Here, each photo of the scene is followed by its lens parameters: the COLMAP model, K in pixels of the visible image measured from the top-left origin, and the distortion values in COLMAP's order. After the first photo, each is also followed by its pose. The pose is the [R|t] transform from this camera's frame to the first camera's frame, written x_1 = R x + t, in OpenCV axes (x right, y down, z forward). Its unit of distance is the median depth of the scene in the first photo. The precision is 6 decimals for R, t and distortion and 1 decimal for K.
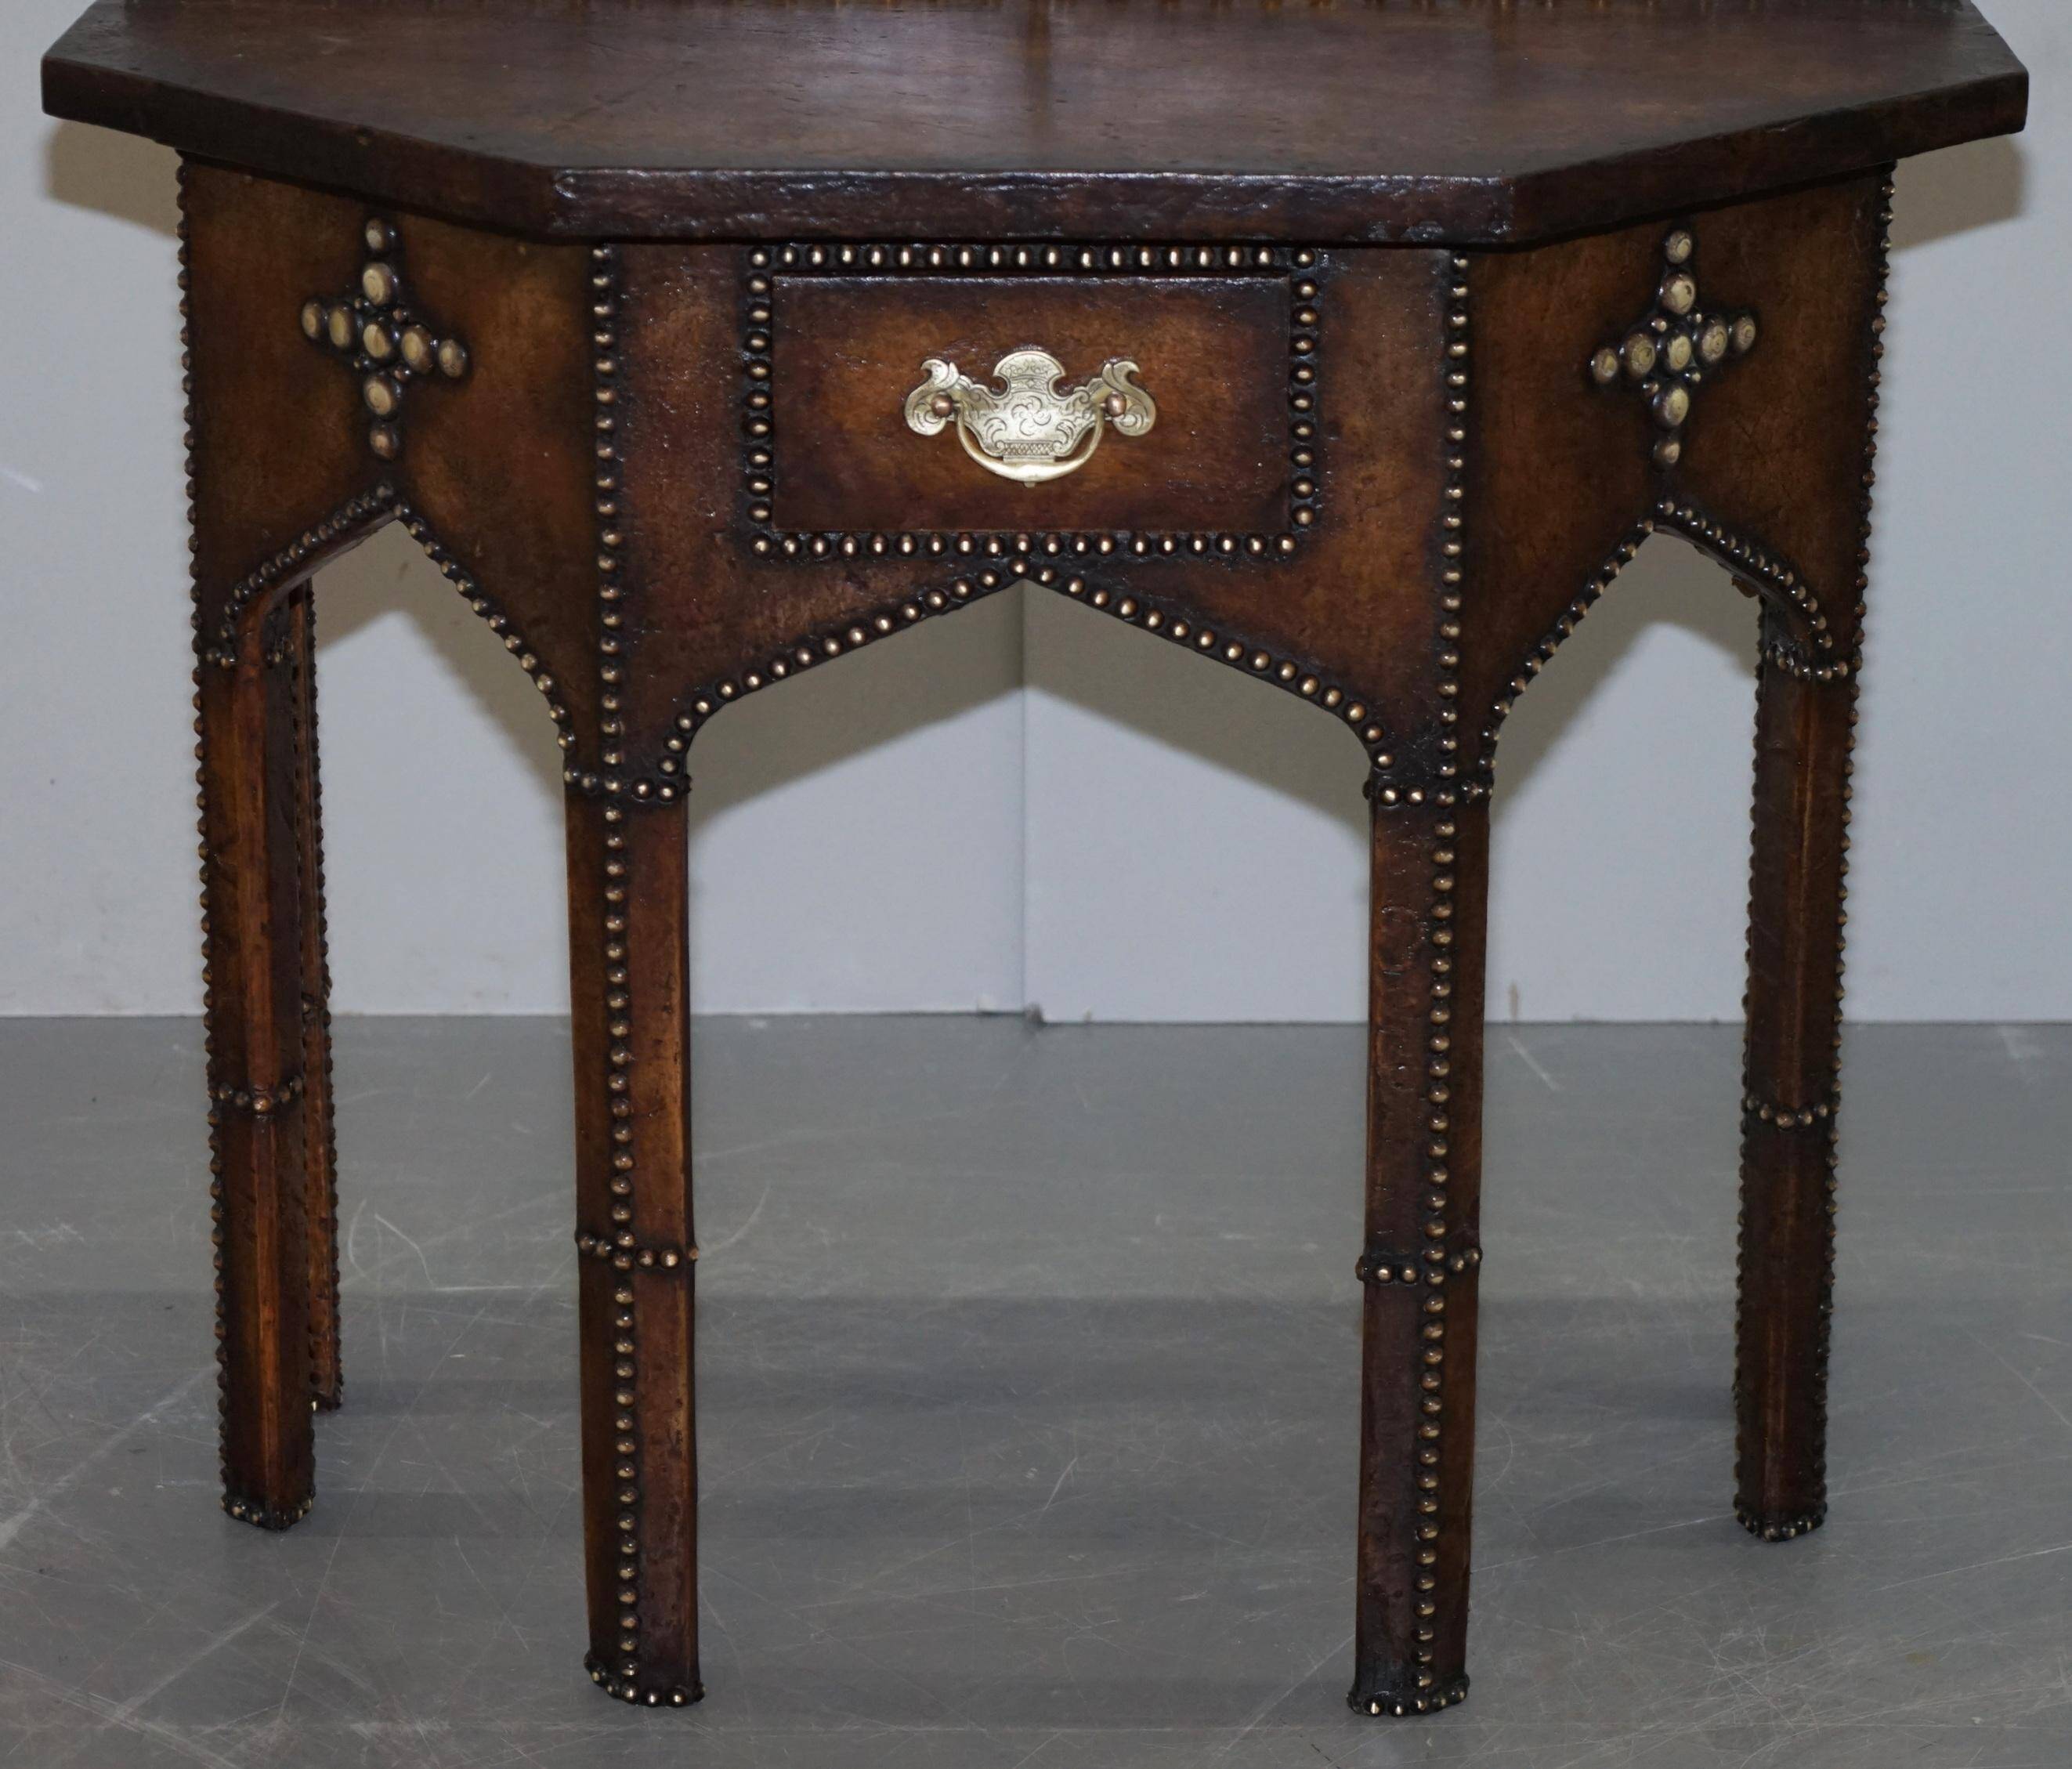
lens RADIAL K [[5597.0, 0, 1022.8], [0, 5597.0, 878.1], [0, 0, 1]] dist [-0.130329, 0.000000]
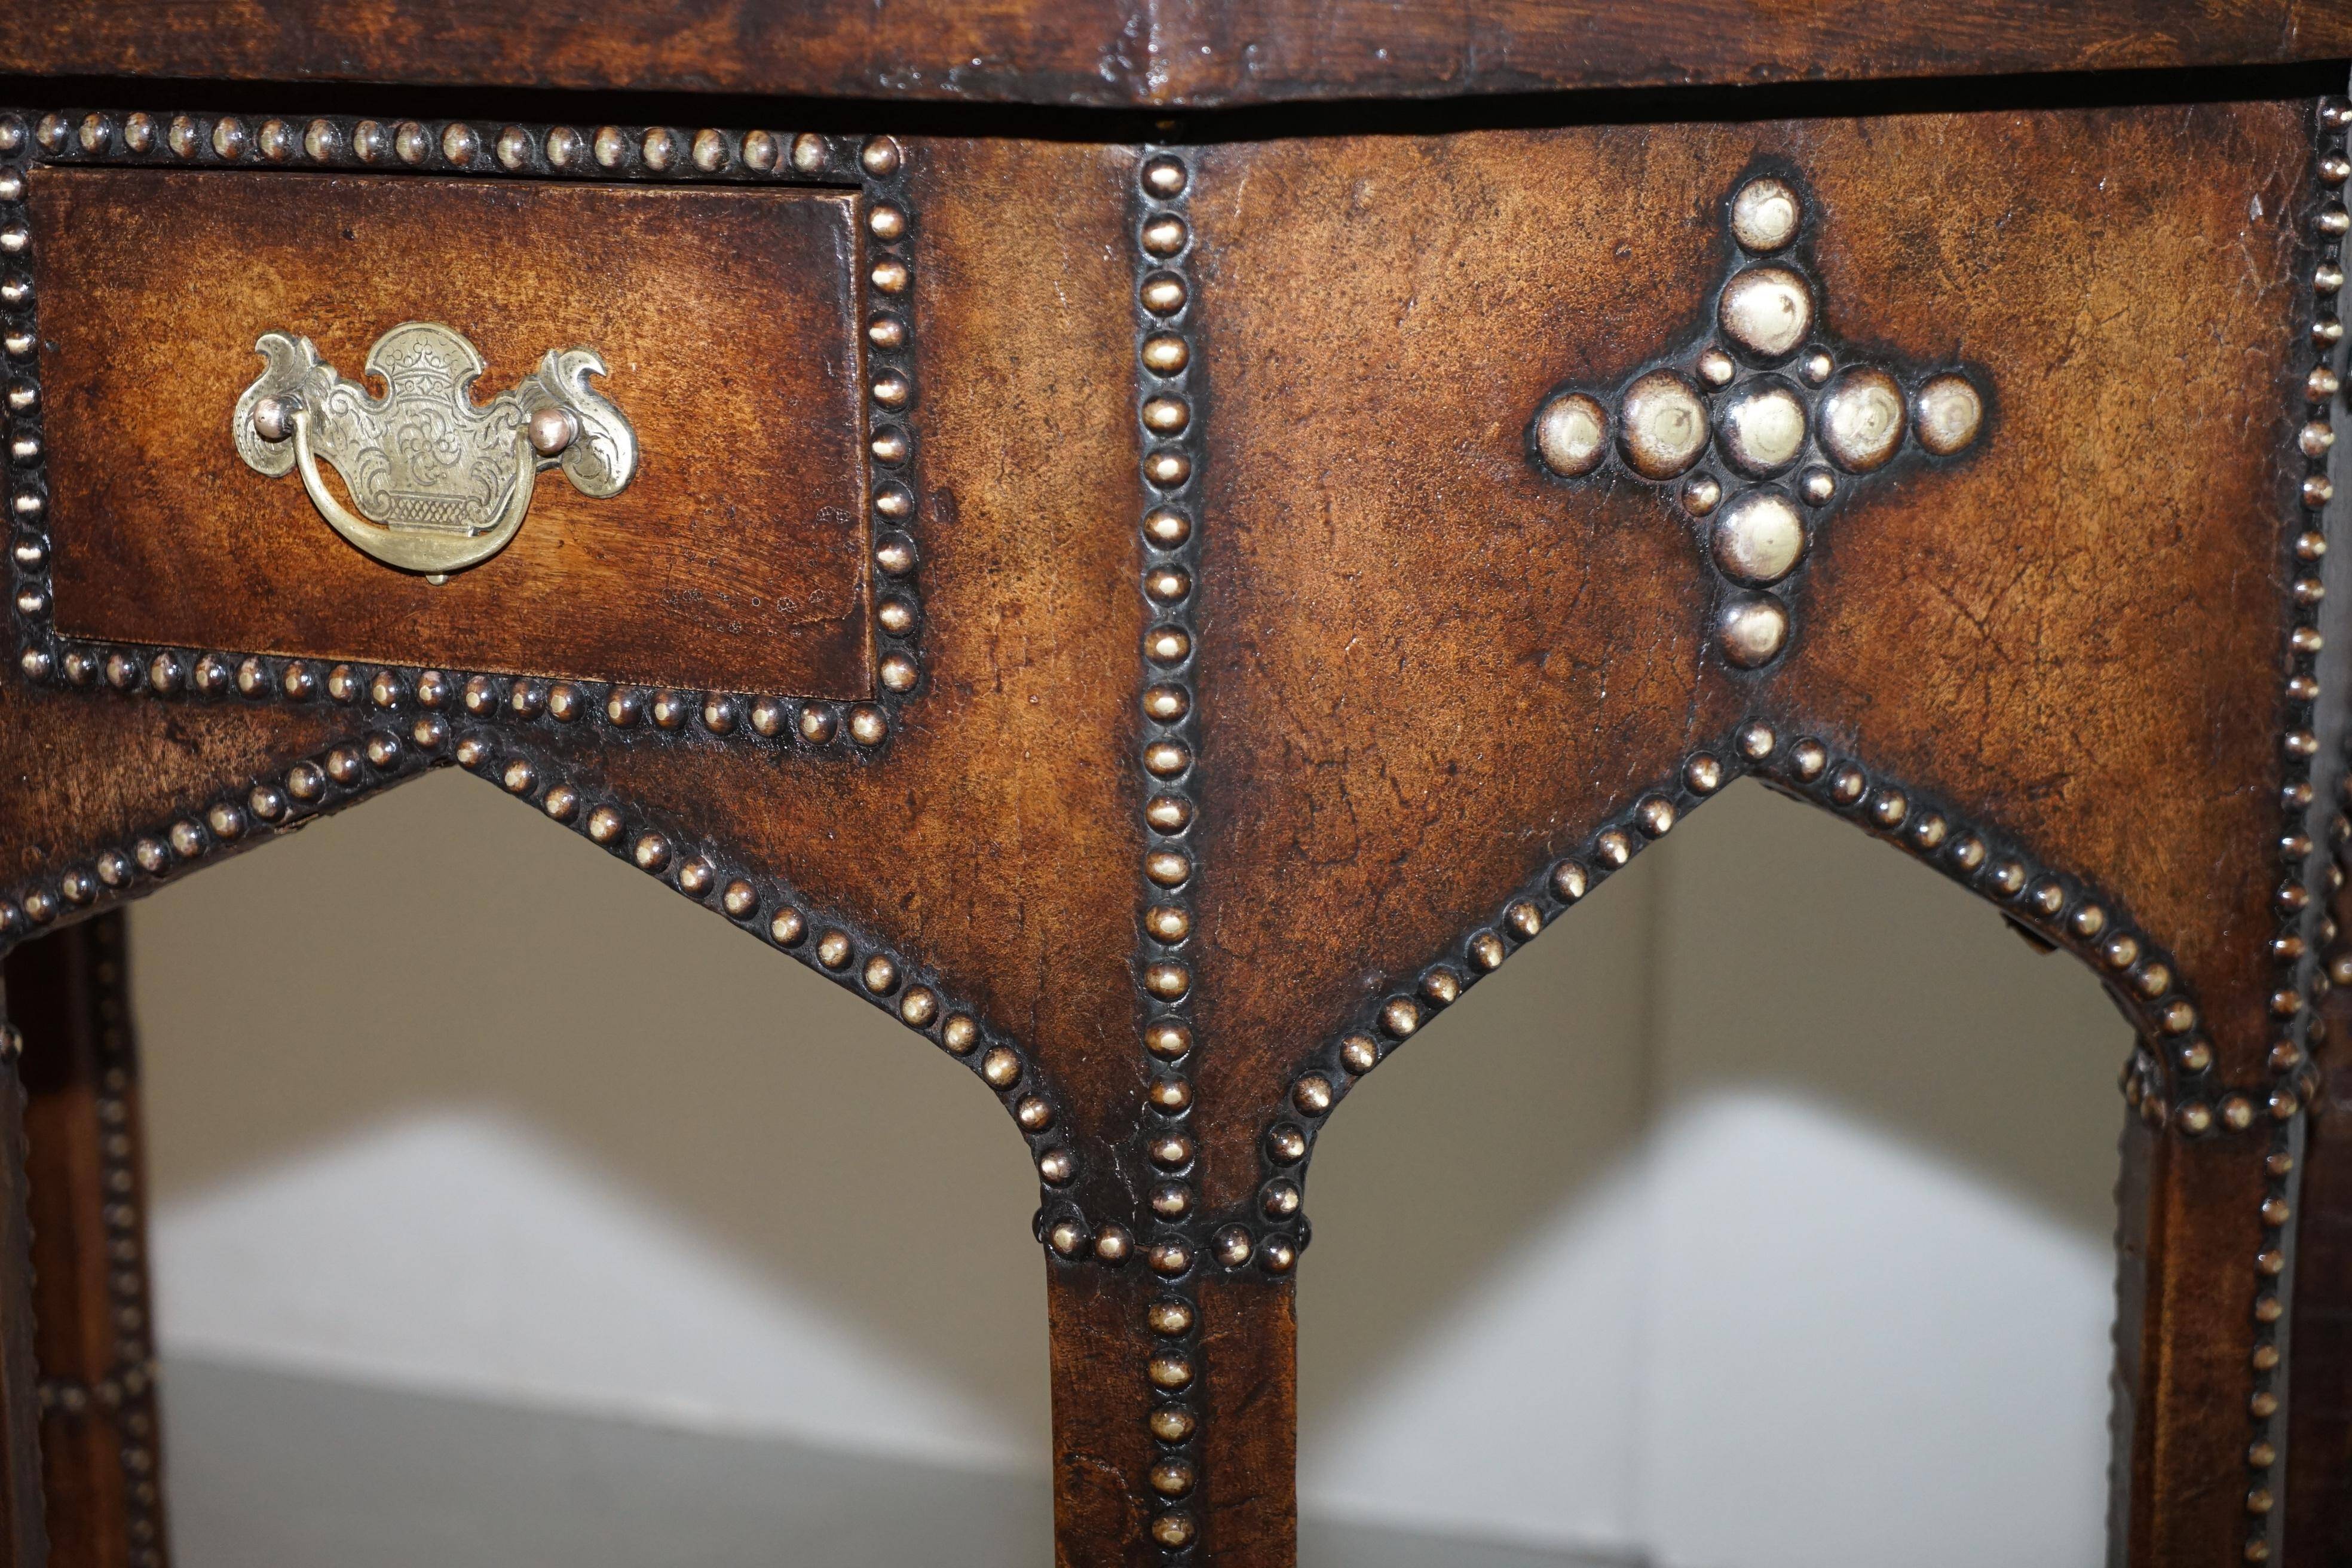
lens RADIAL K [[4782.8, 0, 1164.7], [0, 4782.8, 777.5], [0, 0, 1]] dist [-0.067993, 0.000000]
pose [[0.919974, 0.075557, -0.384628, 0.241678], [-0.117829, 0.989170, -0.087515, -0.019511], [0.373850, 0.125832, 0.918914, 0.603436]]
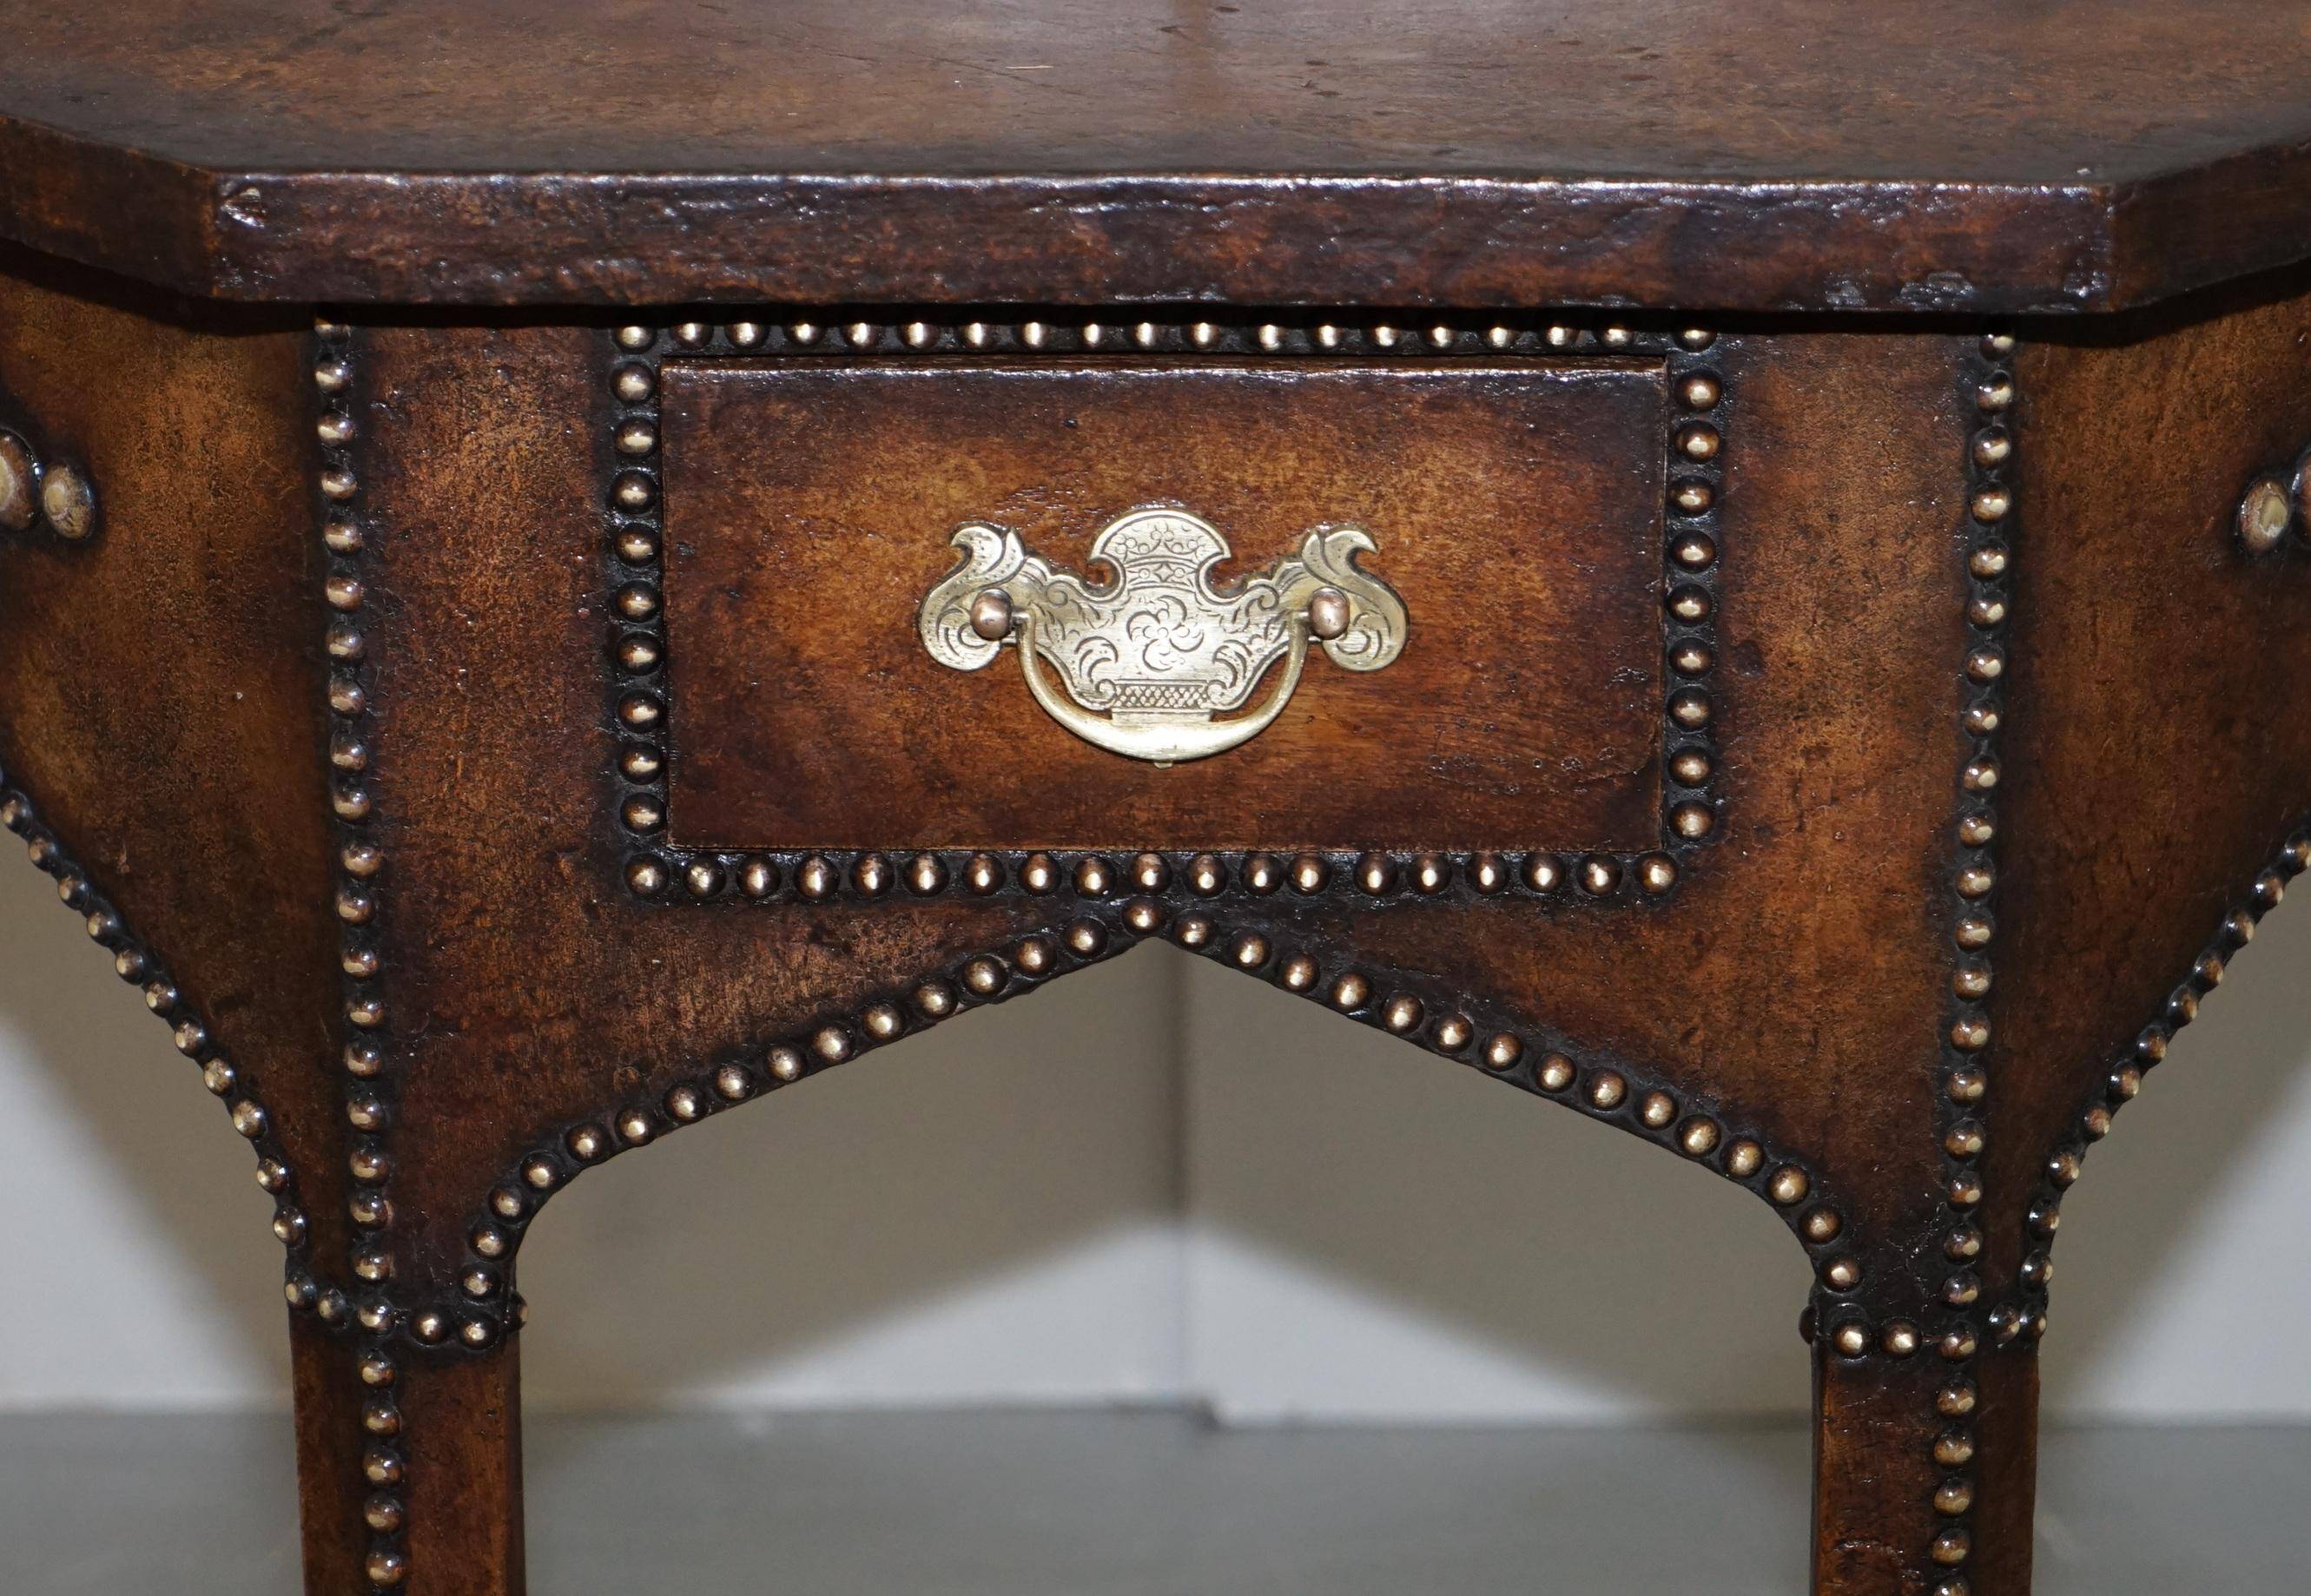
lens RADIAL K [[6898.9, 0, 1174.1], [0, 6898.9, 812.0], [0, 0, 1]] dist [-0.119263, 0.000000]
pose [[0.999962, -0.001323, -0.008651, 0.007775], [0.001452, 0.999888, 0.014897, -0.074811], [0.008630, -0.014909, 0.999852, 0.358812]]
